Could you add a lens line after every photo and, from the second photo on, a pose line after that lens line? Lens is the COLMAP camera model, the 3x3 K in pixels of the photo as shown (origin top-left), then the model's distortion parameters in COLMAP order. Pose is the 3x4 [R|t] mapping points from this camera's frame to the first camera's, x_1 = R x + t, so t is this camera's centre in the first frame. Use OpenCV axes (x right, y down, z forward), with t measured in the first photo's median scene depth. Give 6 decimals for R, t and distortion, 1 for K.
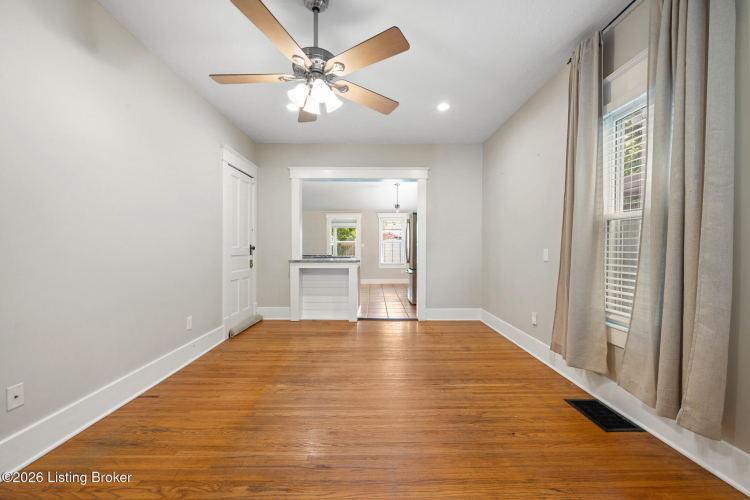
lens RADIAL K [[299.4, 0, 376.7], [0, 299.4, 250.1], [0, 0, 1]] dist [0.000405, -0.000183]
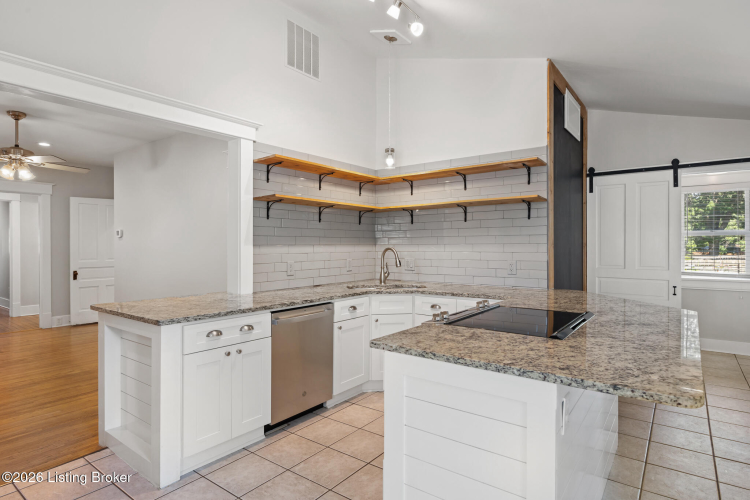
lens RADIAL K [[413.1, 0, 375.8], [0, 413.1, 245.3], [0, 0, 1]] dist [-0.002683, -0.000196]
pose [[-0.603860, -0.002550, -0.797087, 0.326255], [-0.006190, 0.999980, 0.001489, -0.105853], [0.797067, 0.005833, -0.603863, 3.183815]]
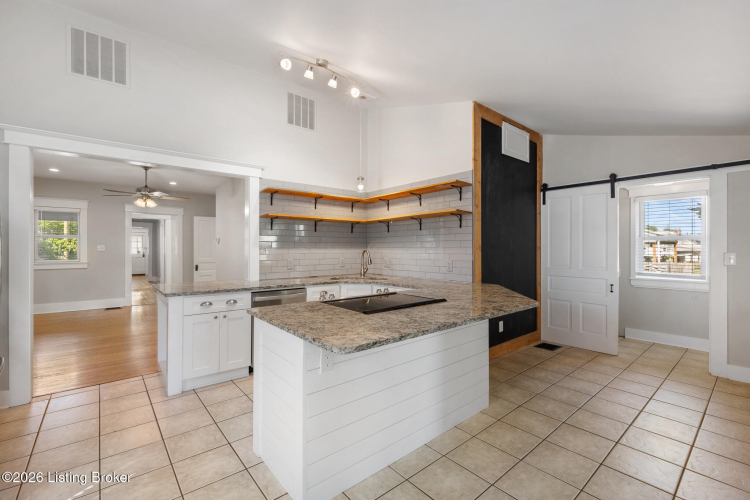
lens RADIAL K [[327.7, 0, 374.9], [0, 327.7, 248.4], [0, 0, 1]] dist [-0.002011, -0.000293]
pose [[-0.770646, -0.003608, -0.637253, 0.062444], [-0.007208, 0.999969, 0.003054, -0.109456], [0.637222, 0.006947, -0.770649, 3.651983]]
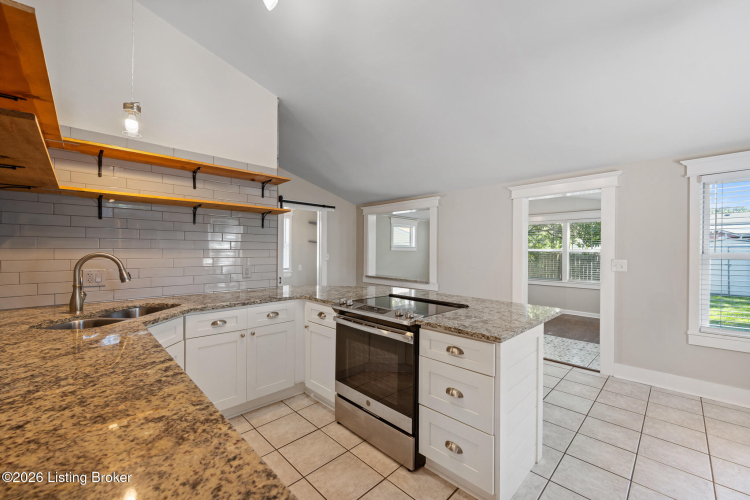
lens RADIAL K [[301.8, 0, 376.1], [0, 301.8, 251.7], [0, 0, 1]] dist [-0.001180, 0.000168]
pose [[0.698178, 0.003142, -0.715917, 0.014799], [-0.010491, 0.999928, -0.005843, -0.101910], [0.715847, 0.011590, 0.698161, 2.157323]]
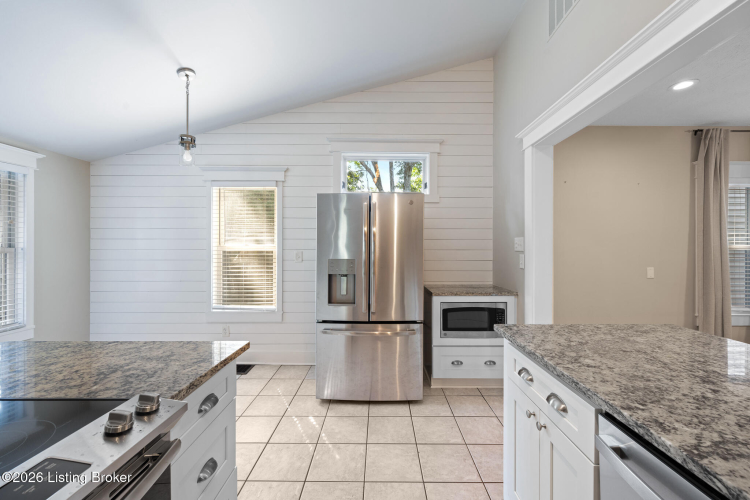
lens RADIAL K [[304.9, 0, 378.2], [0, 304.9, 247.0], [0, 0, 1]] dist [-0.001248, -0.000156]
pose [[0.013583, 0.001695, 0.999906, -0.781985], [0.005938, 0.999981, -0.001775, -0.107059], [-0.999890, 0.005961, 0.013572, 2.506056]]
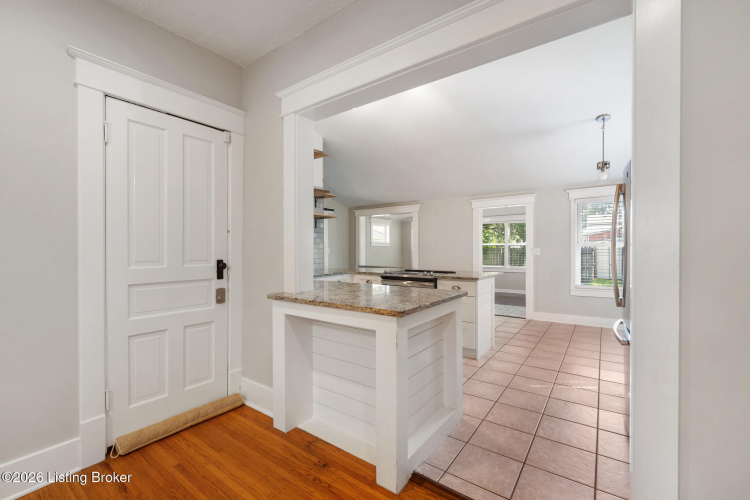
lens RADIAL K [[318.5, 0, 375.0], [0, 318.5, 250.0], [0, 0, 1]] dist [-0.000447, -0.000008]
pose [[0.805505, -0.003703, -0.592577, 0.237794], [0.000394, 0.999984, -0.005714, -0.058487], [0.592589, 0.004369, 0.805493, 1.317717]]
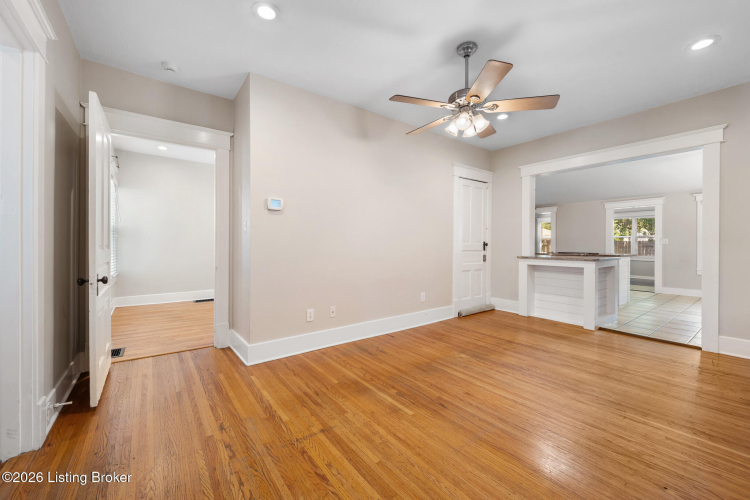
lens RADIAL K [[302.9, 0, 374.9], [0, 302.9, 240.9], [0, 0, 1]] dist [0.001373, 0.000000]
pose [[0.593958, -0.007267, -0.804463, 0.491303], [-0.007413, 0.999867, -0.014505, -0.000995], [0.804462, 0.014579, 0.593826, -0.049778]]
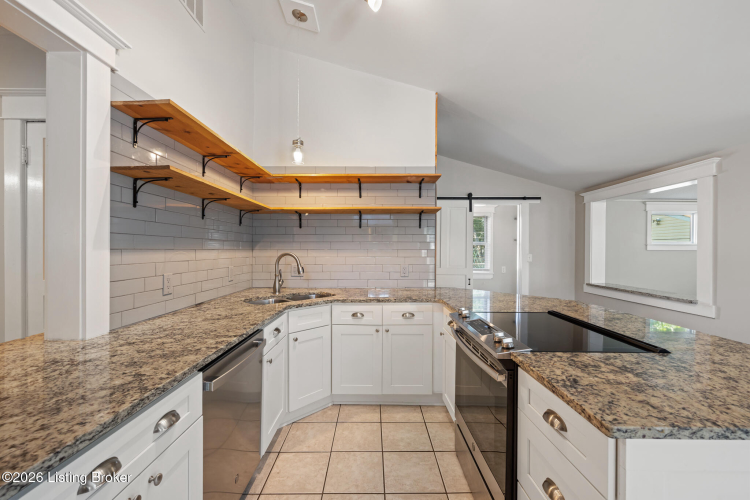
lens RADIAL K [[301.8, 0, 376.1], [0, 301.8, 251.7], [0, 0, 1]] dist [-0.001180, 0.000168]
pose [[-0.000021, 0.001231, -0.999999, 0.049044], [-0.011156, 0.999937, 0.001232, -0.103189], [0.999938, 0.011156, -0.000007, 2.521802]]
